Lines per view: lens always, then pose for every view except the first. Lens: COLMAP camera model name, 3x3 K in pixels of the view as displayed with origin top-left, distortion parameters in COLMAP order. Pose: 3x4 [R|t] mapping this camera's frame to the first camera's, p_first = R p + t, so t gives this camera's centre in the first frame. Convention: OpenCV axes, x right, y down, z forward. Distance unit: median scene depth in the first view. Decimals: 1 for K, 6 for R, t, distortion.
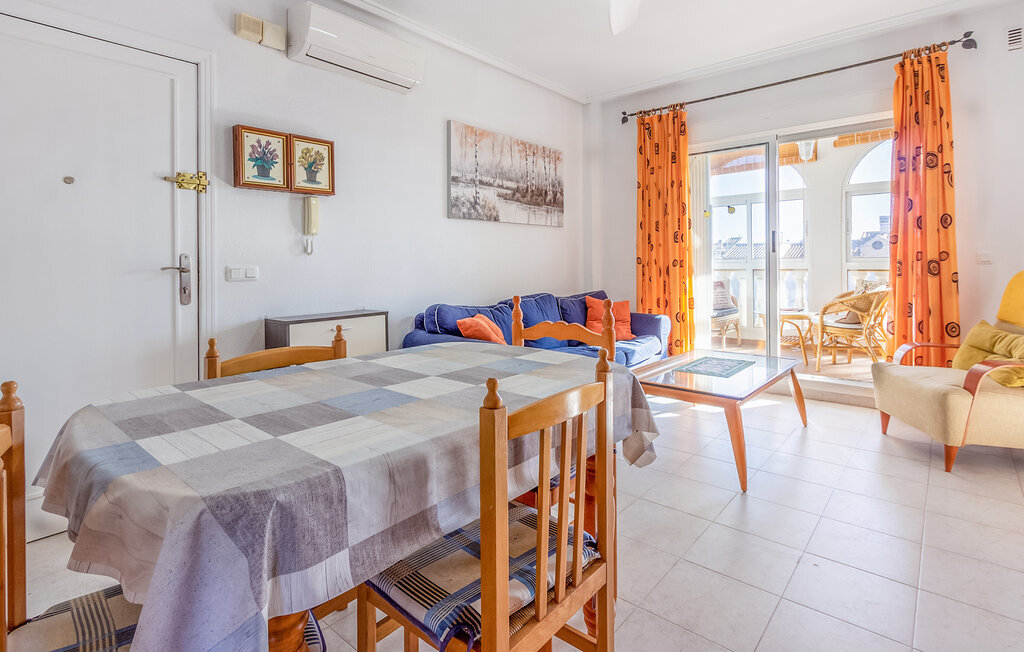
lens RADIAL K [[487.9, 0, 510.3], [0, 487.9, 326.3], [0, 0, 1]] dist [-0.002885, -0.000359]
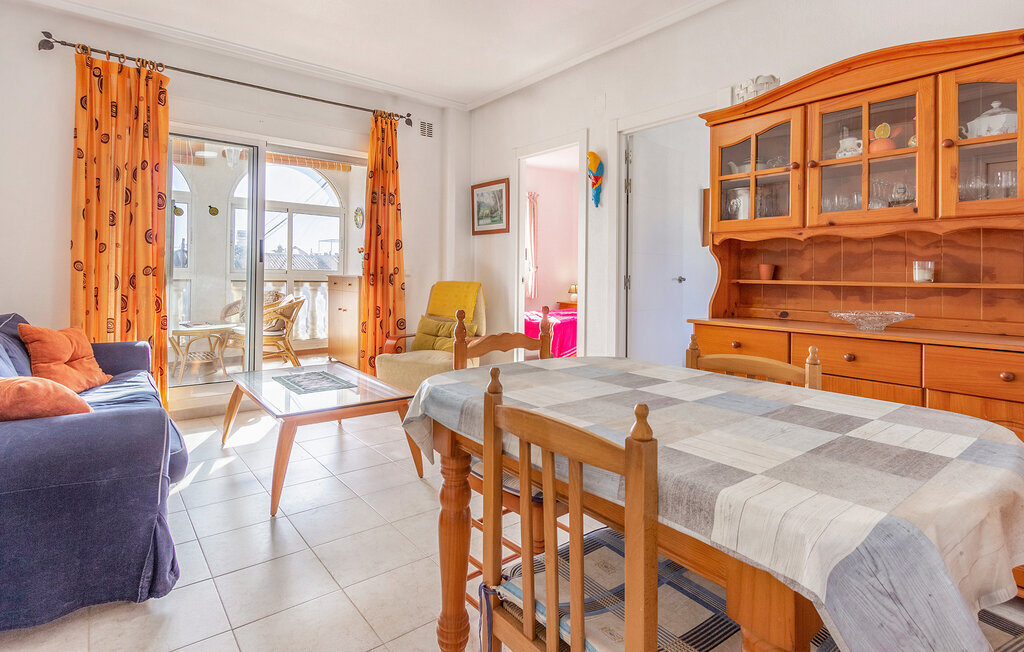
lens RADIAL K [[523.7, 0, 508.9], [0, 523.7, 331.4], [0, 0, 1]] dist [0.001457, -0.000652]
pose [[0.181694, -0.091613, 0.979078, -0.389053], [0.109729, 0.991322, 0.072395, -0.037119], [-0.977214, 0.094279, 0.190170, 0.336161]]
